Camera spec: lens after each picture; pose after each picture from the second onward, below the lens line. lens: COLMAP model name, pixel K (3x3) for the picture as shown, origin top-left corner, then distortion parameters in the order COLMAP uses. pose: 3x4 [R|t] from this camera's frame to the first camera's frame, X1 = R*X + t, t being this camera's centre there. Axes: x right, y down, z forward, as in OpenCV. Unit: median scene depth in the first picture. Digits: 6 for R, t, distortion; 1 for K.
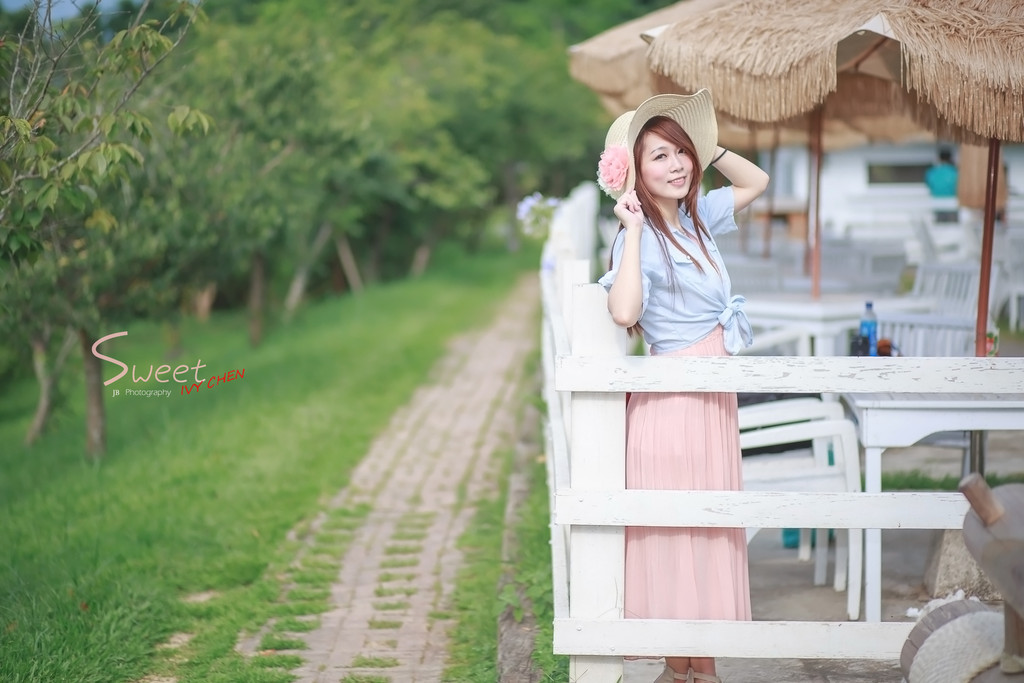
lens RADIAL K [[2438.6, 0, 513.7], [0, 2438.6, 343.8], [0, 0, 1]] dist [-0.174518, 0.000000]
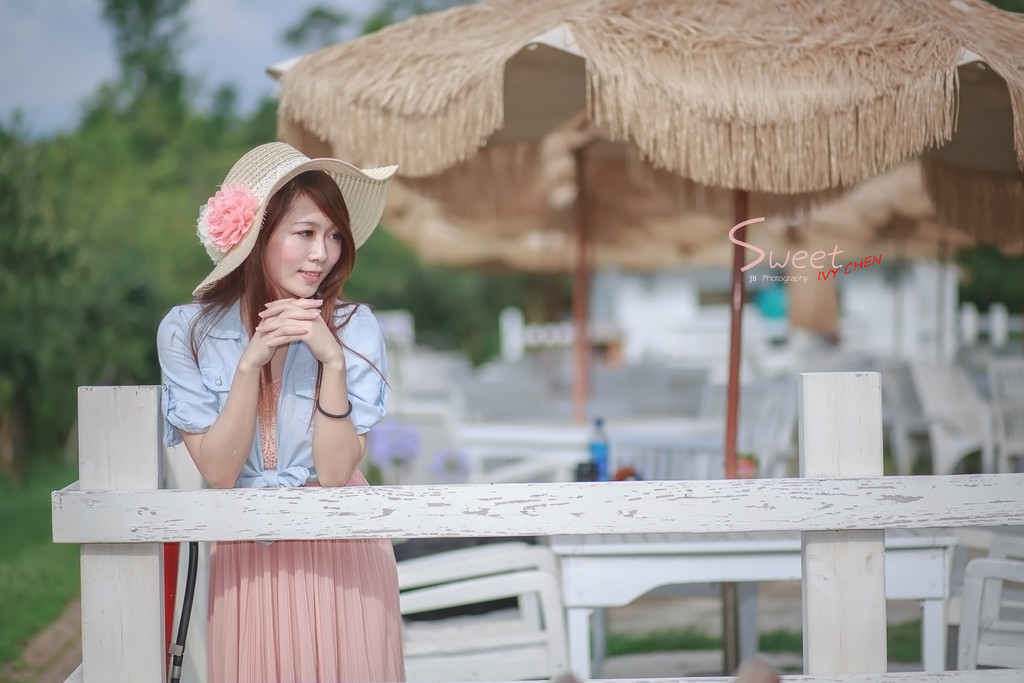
lens RADIAL K [[2438.6, 0, 509.5], [0, 2438.6, 339.9], [0, 0, 1]] dist [-0.174518, 0.000000]
pose [[0.998601, -0.019531, 0.049141, 0.093727], [0.022516, 0.997888, -0.060934, 0.005634], [-0.047847, 0.061956, 0.996931, 0.254052]]
